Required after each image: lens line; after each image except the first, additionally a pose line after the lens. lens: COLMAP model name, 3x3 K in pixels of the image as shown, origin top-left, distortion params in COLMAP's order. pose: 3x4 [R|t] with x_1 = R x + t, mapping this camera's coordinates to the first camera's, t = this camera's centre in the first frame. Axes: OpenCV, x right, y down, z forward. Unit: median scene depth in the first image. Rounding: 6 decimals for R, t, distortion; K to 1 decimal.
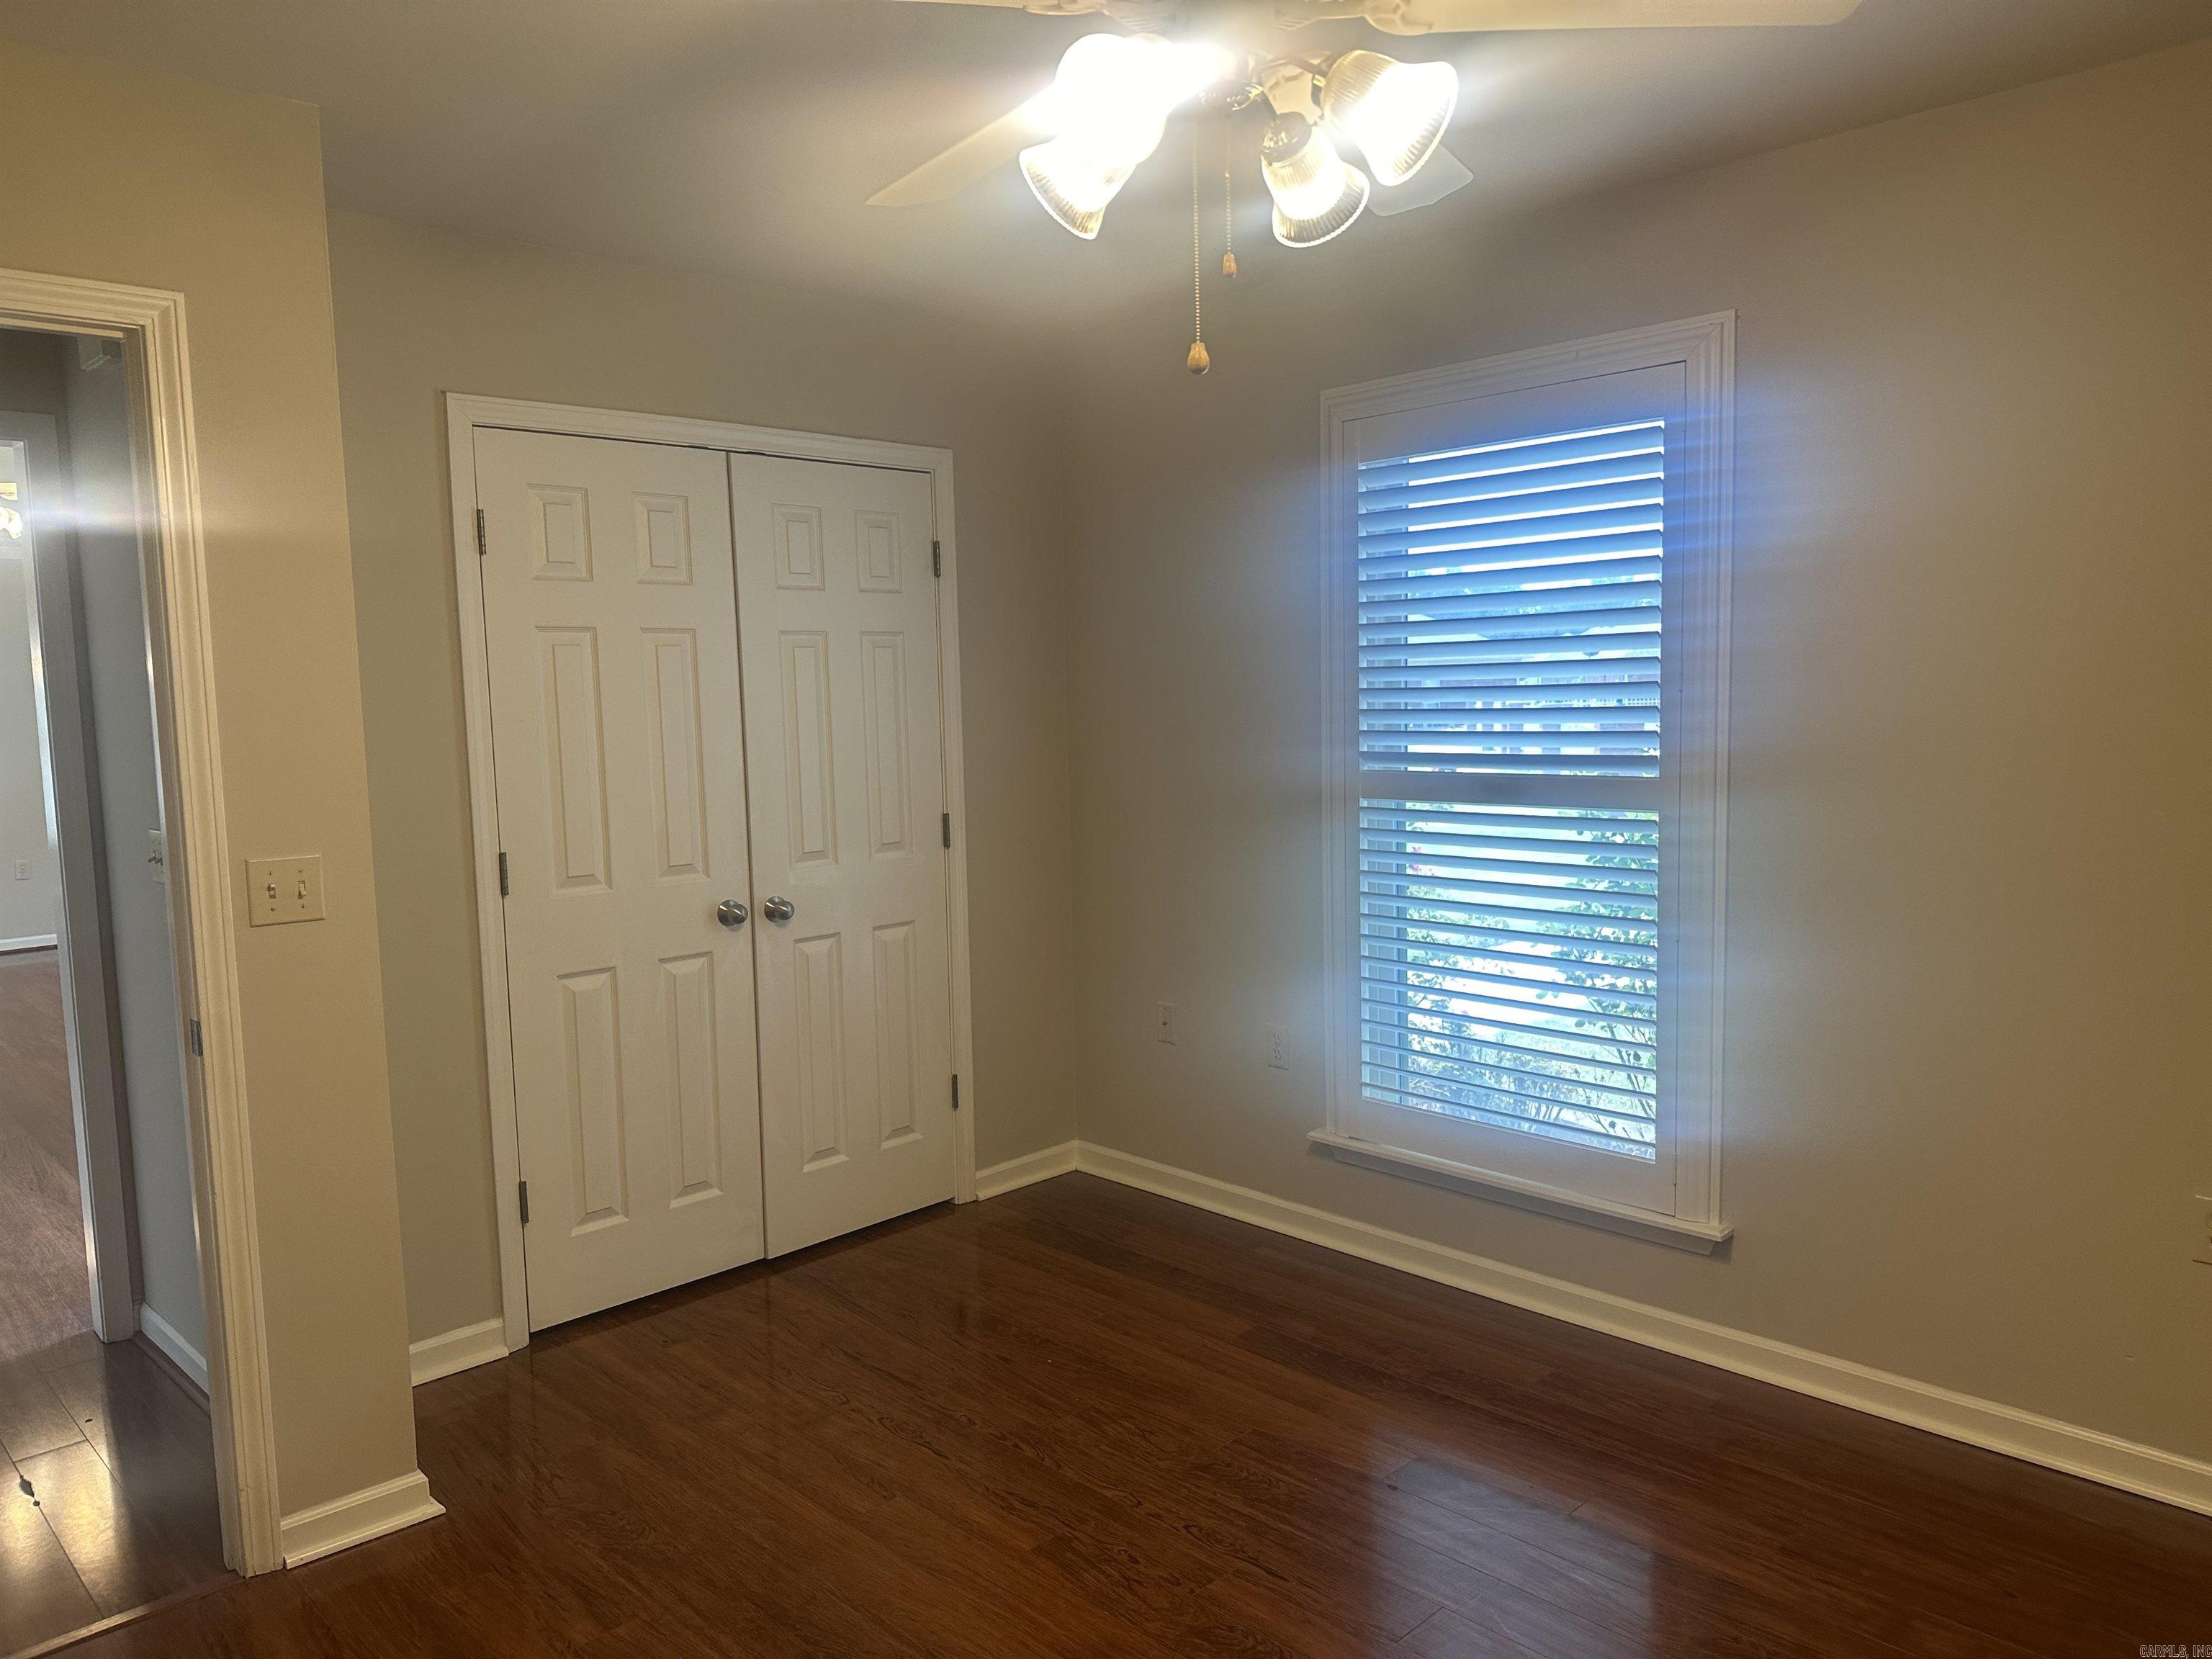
lens RADIAL K [[1543.7, 0, 1106.0], [0, 1543.7, 829.5], [0, 0, 1]] dist [0.101430, -0.124923]
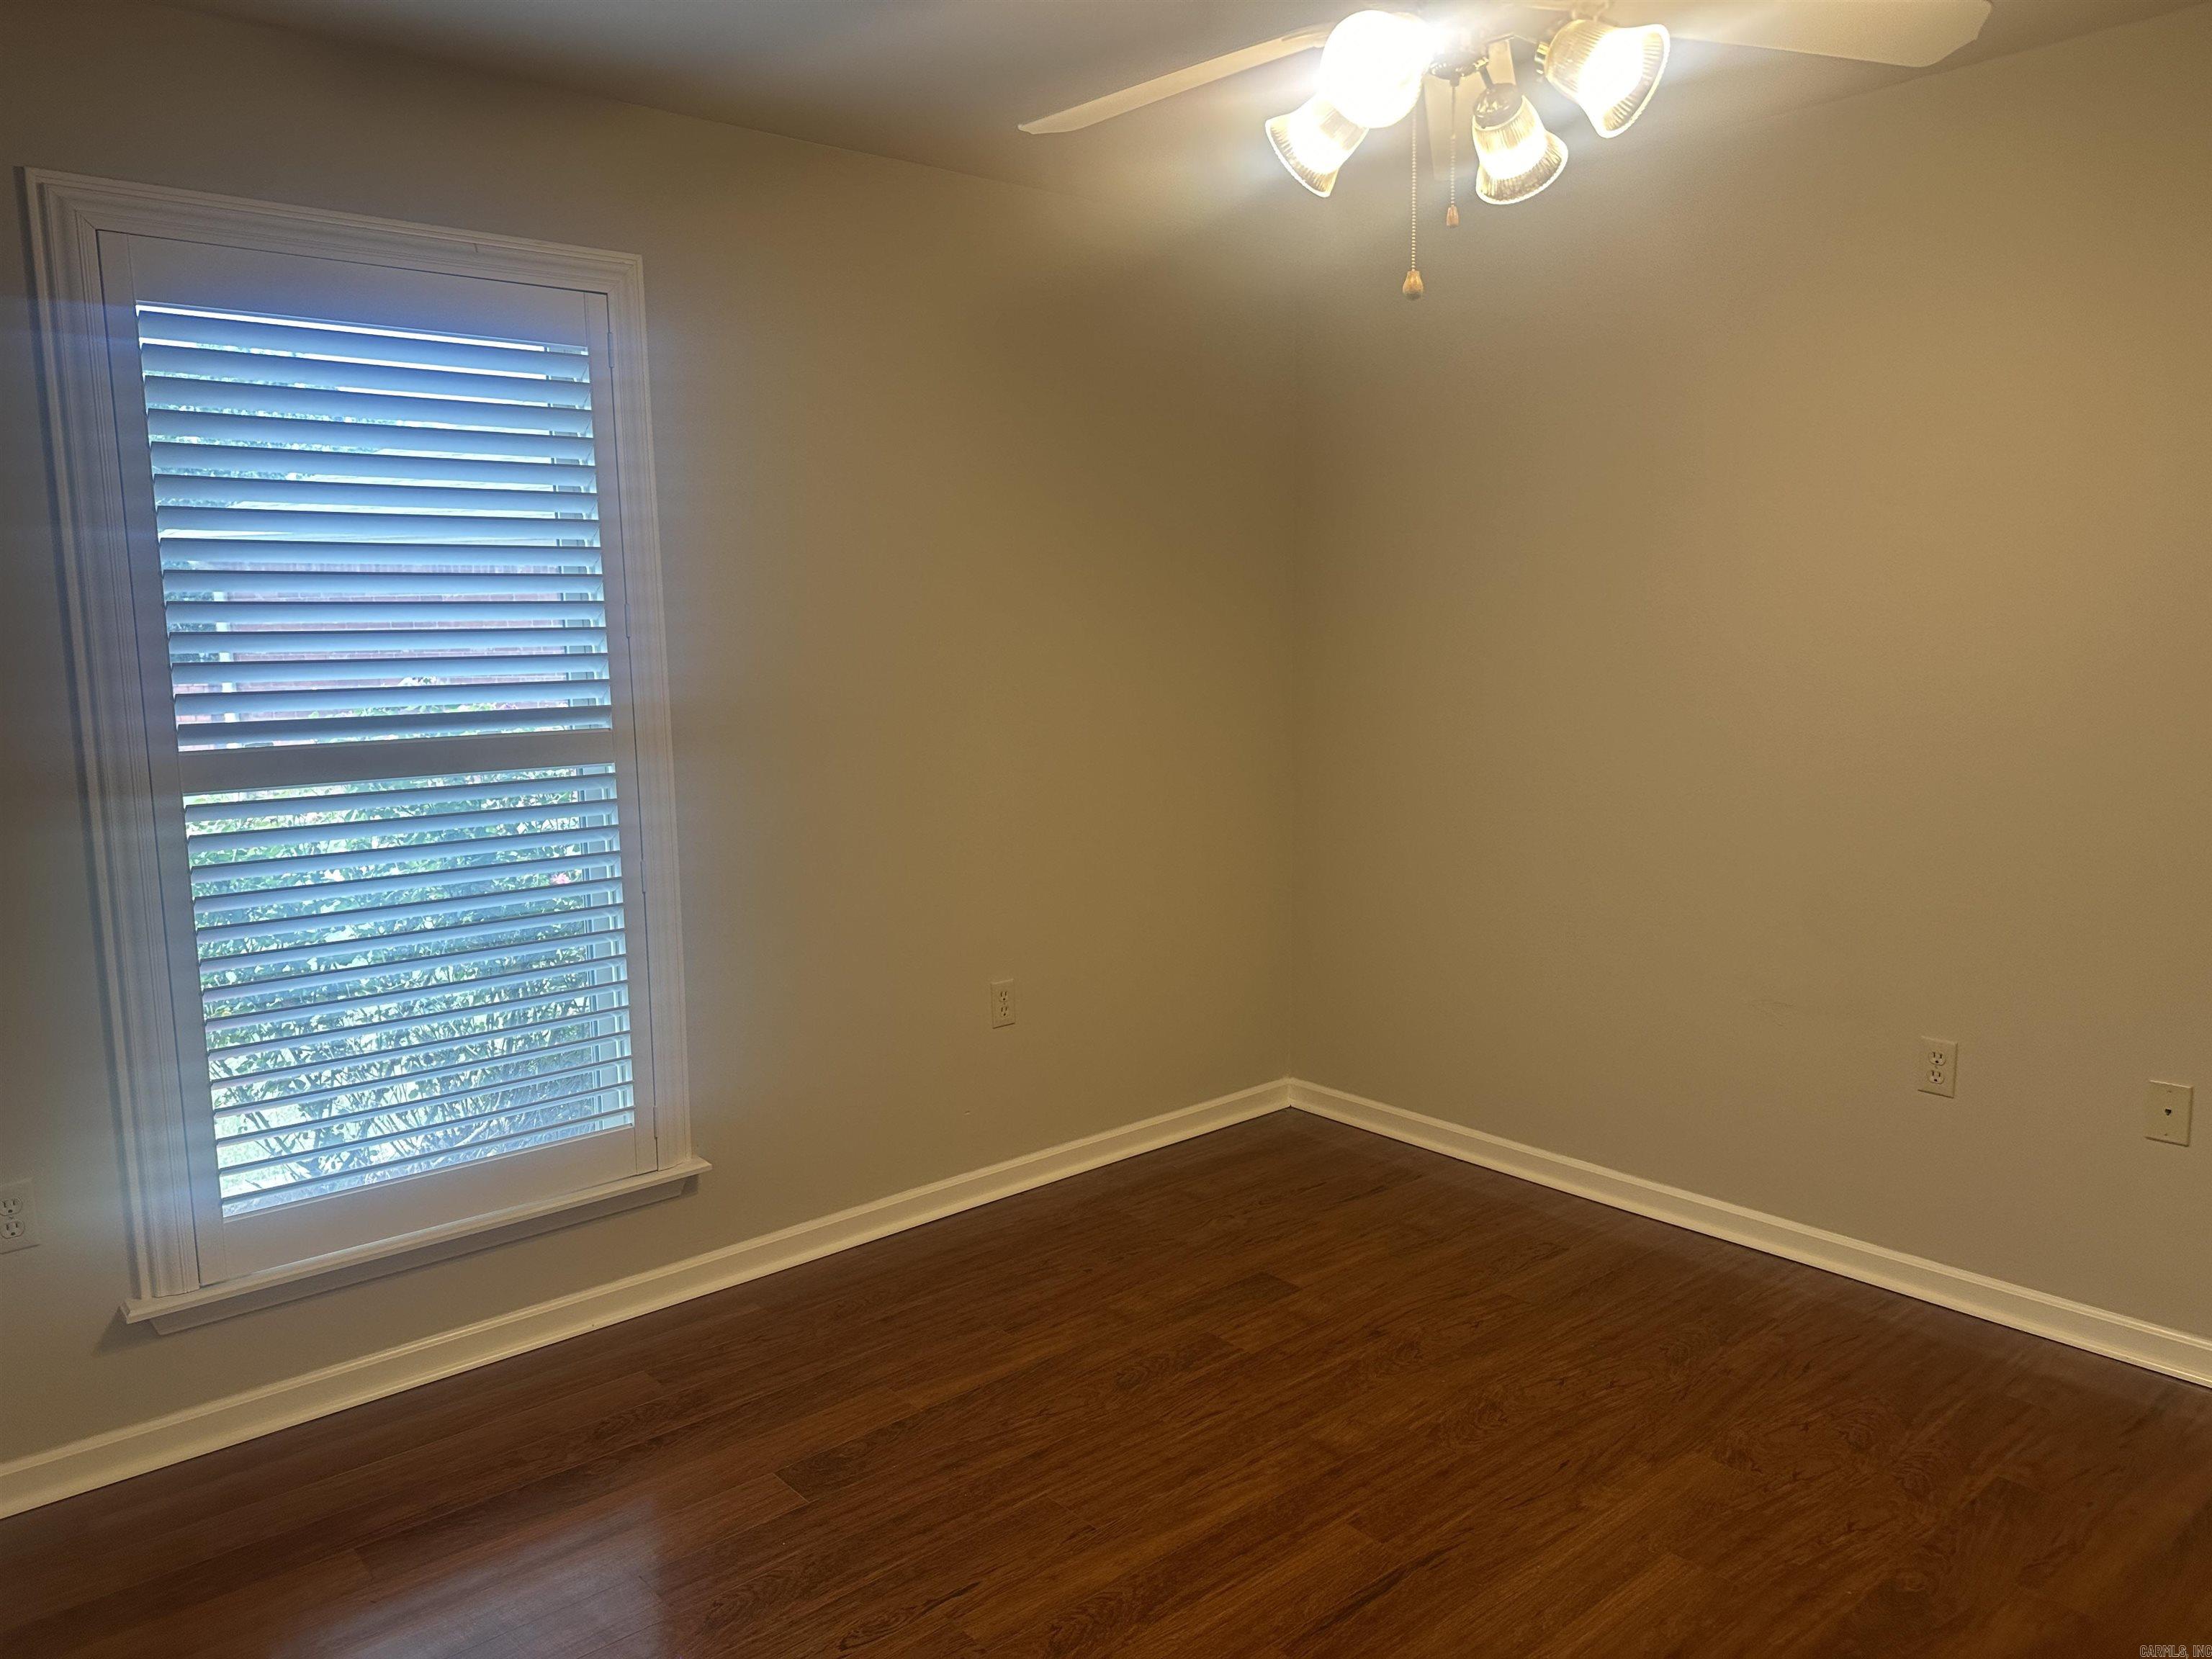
lens RADIAL K [[1543.7, 0, 1106.0], [0, 1543.7, 829.5], [0, 0, 1]] dist [0.101430, -0.124923]
pose [[0.064321, -0.104119, 0.992483, -0.592077], [0.108966, 0.989328, 0.096726, -0.031310], [-0.991962, 0.101925, 0.074980, 0.642829]]
